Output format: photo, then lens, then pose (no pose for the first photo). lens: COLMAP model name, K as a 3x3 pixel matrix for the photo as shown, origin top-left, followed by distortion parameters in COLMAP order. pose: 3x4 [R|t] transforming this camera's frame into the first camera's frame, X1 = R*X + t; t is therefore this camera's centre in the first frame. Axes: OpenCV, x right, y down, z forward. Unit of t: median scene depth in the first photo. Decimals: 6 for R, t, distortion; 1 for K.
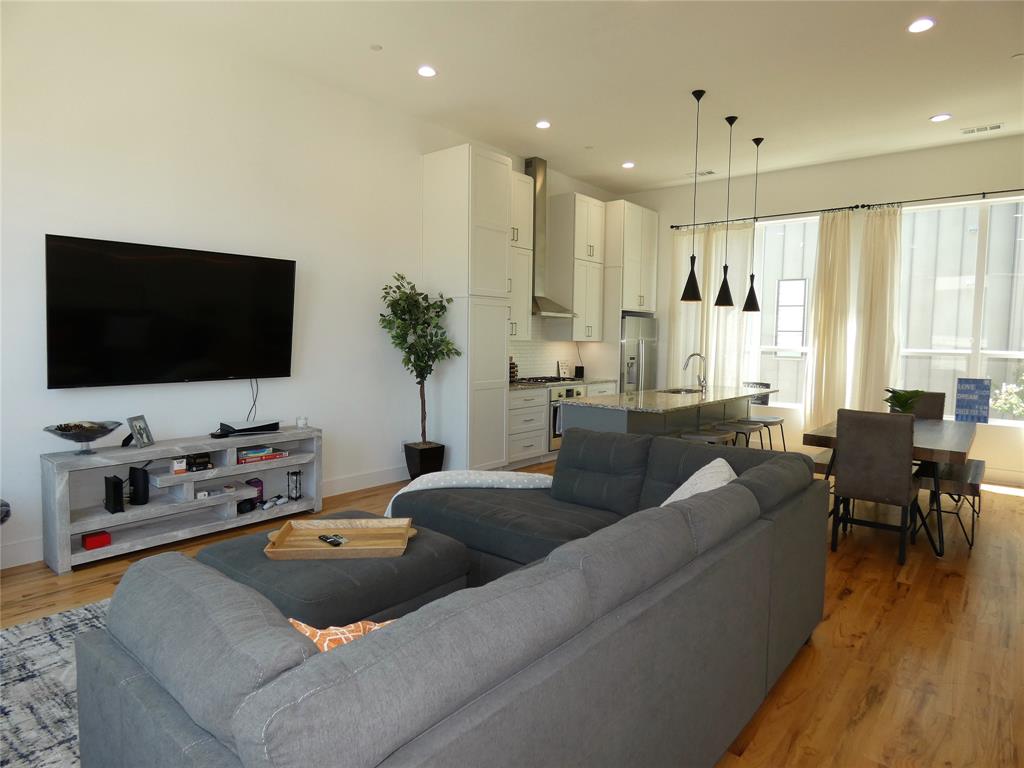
lens RADIAL K [[615.5, 0, 512.4], [0, 615.5, 379.7], [0, 0, 1]] dist [-0.002083, -0.005579]
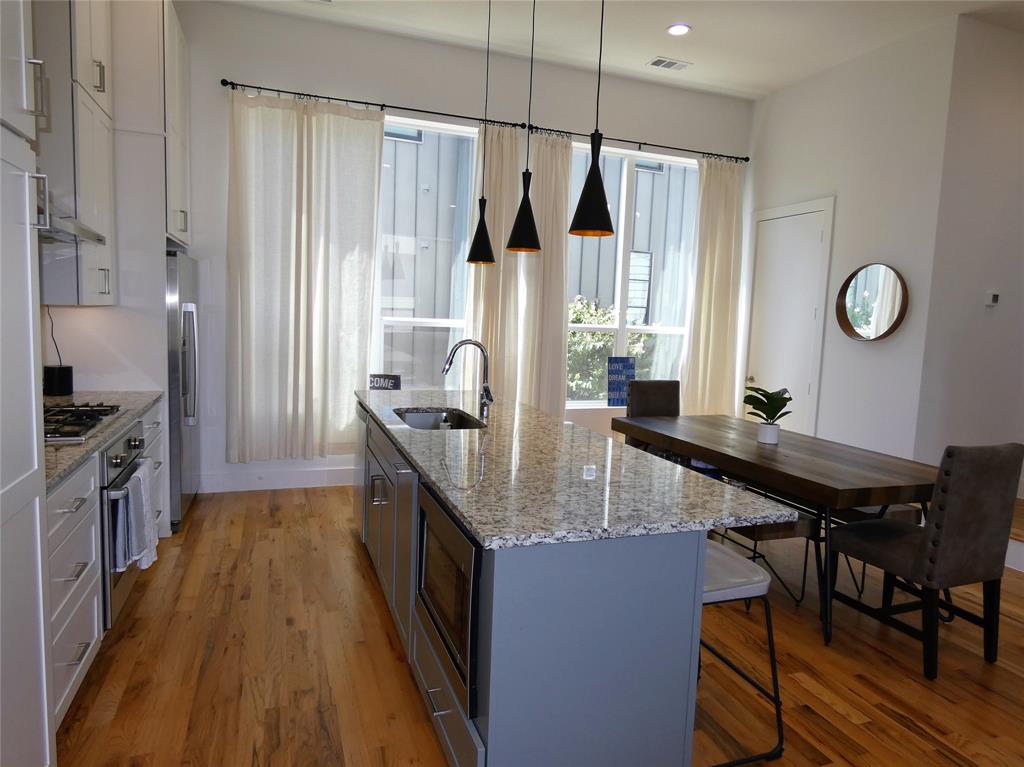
lens RADIAL K [[646.2, 0, 519.2], [0, 646.2, 379.3], [0, 0, 1]] dist [-0.005218, -0.006054]
pose [[0.502463, -0.083055, 0.860600, -0.120302], [0.028583, 0.996427, 0.079475, -0.045417], [-0.864126, -0.015335, 0.503041, 0.621511]]
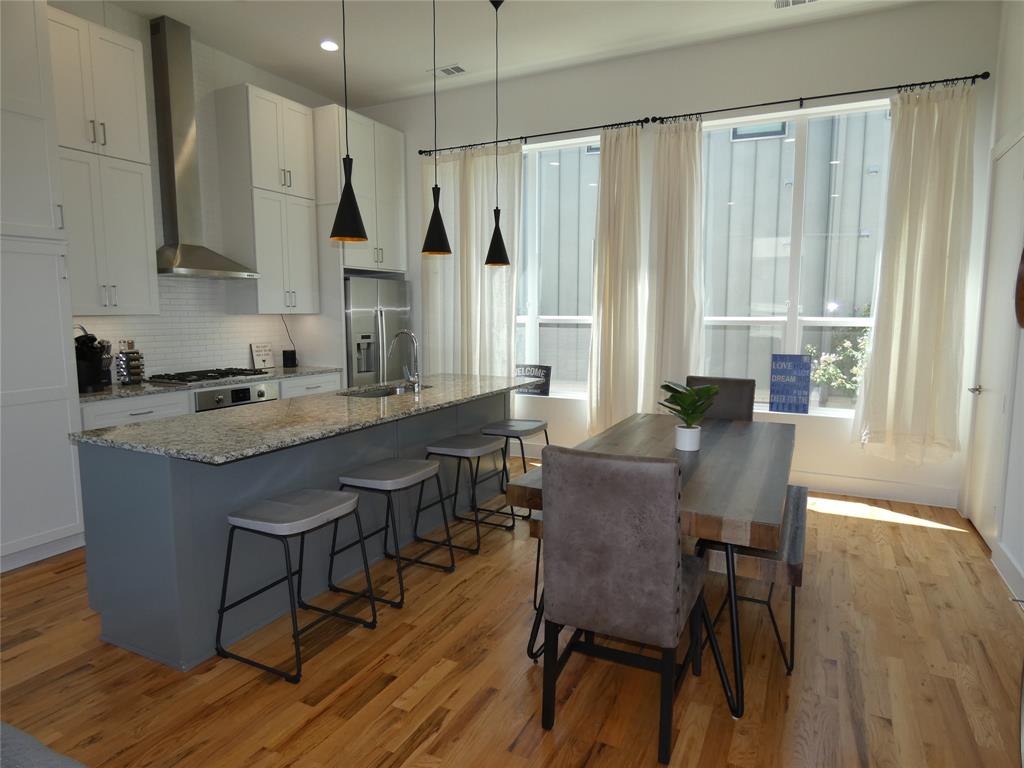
lens RADIAL K [[615.5, 0, 516.8], [0, 615.5, 381.0], [0, 0, 1]] dist [-0.002083, -0.005579]
pose [[0.973989, -0.041591, 0.222746, 0.239232], [0.031160, 0.998256, 0.050139, -0.016740], [-0.224443, -0.041894, 0.973586, 0.318463]]
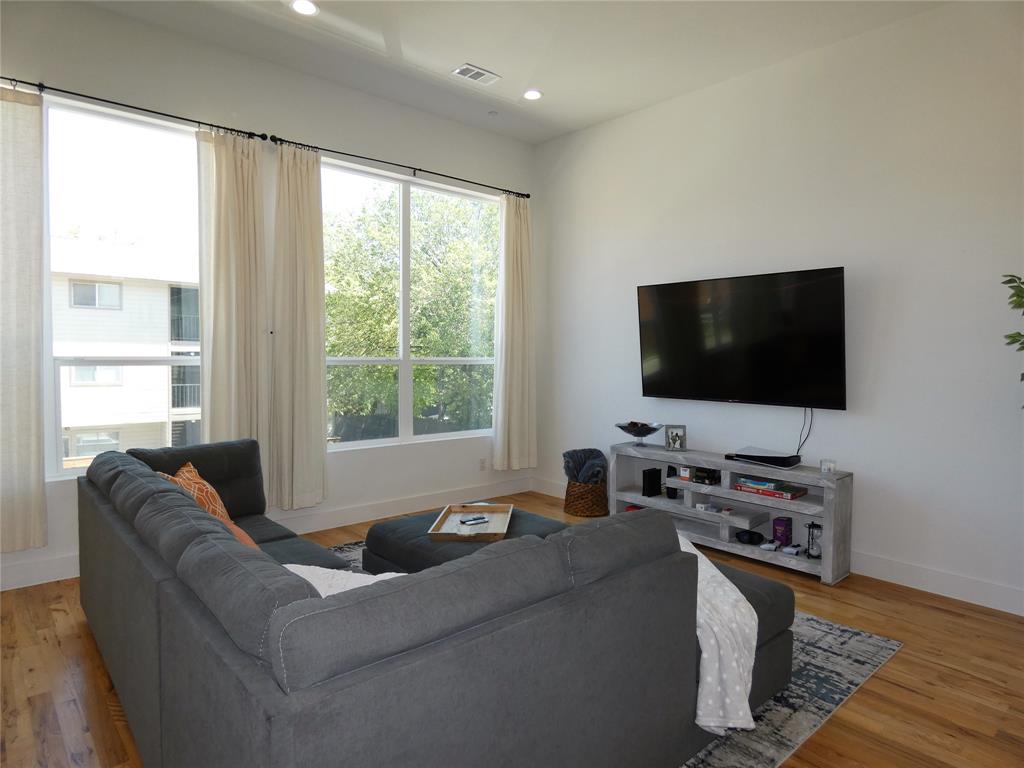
lens RADIAL K [[615.5, 0, 512.6], [0, 615.5, 386.3], [0, 0, 1]] dist [-0.002083, -0.005579]
pose [[-0.152709, 0.033040, -0.987719, 0.358935], [-0.089178, 0.994903, 0.047068, -0.025187], [0.984240, 0.095270, -0.148984, 0.497159]]
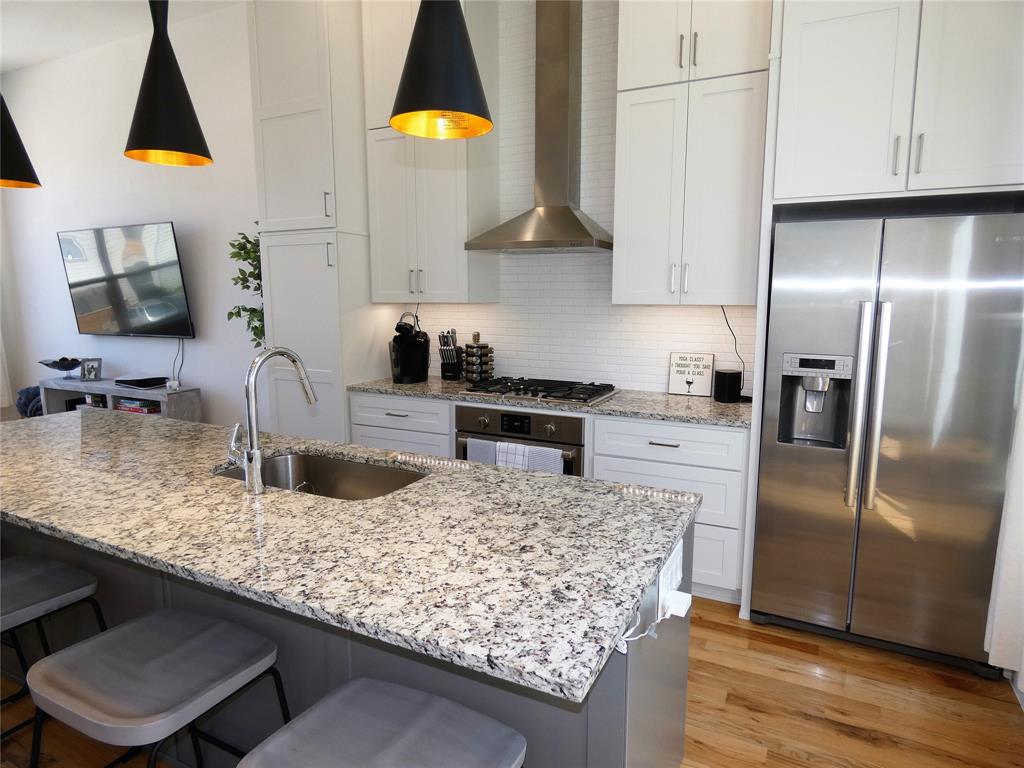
lens RADIAL K [[615.5, 0, 516.7], [0, 615.5, 383.1], [0, 0, 1]] dist [-0.002083, -0.005579]
pose [[0.225882, 0.127488, -0.965777, 0.529308], [-0.063490, 0.991218, 0.115997, -0.059450], [0.972084, 0.035116, 0.231992, 0.926071]]
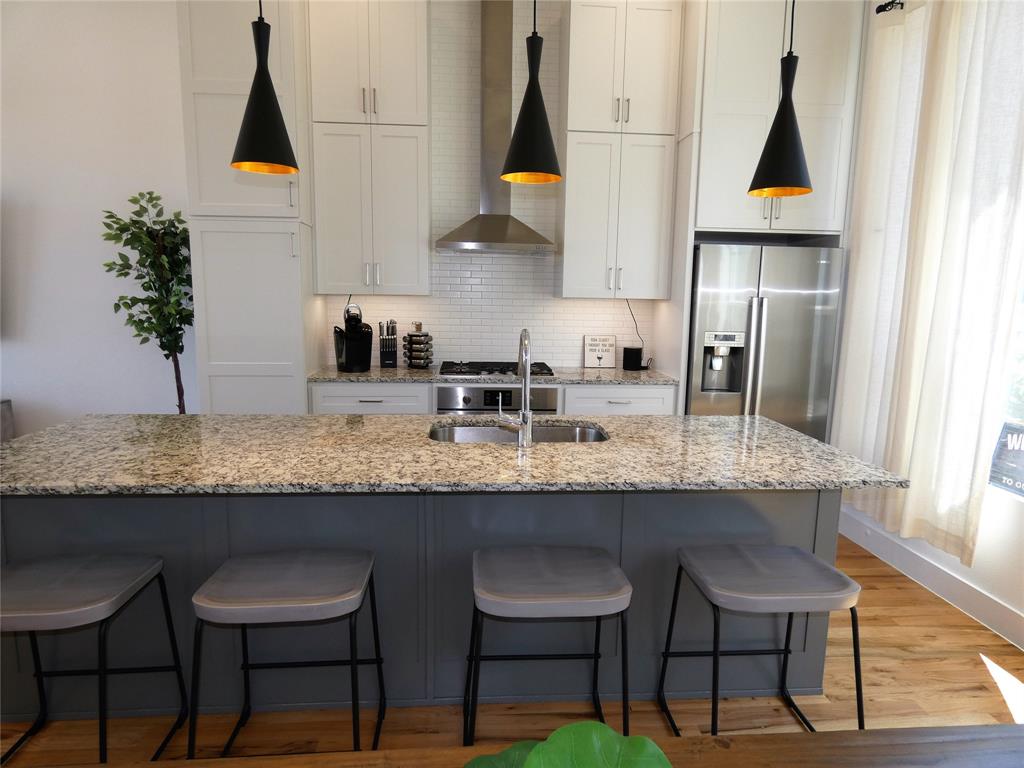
lens RADIAL K [[615.5, 0, 509.5], [0, 615.5, 378.6], [0, 0, 1]] dist [-0.002083, -0.005579]
pose [[0.692103, 0.099810, -0.714865, 0.483467], [-0.056485, 0.994845, 0.084215, -0.039696], [0.719585, -0.017907, 0.694173, 0.668344]]
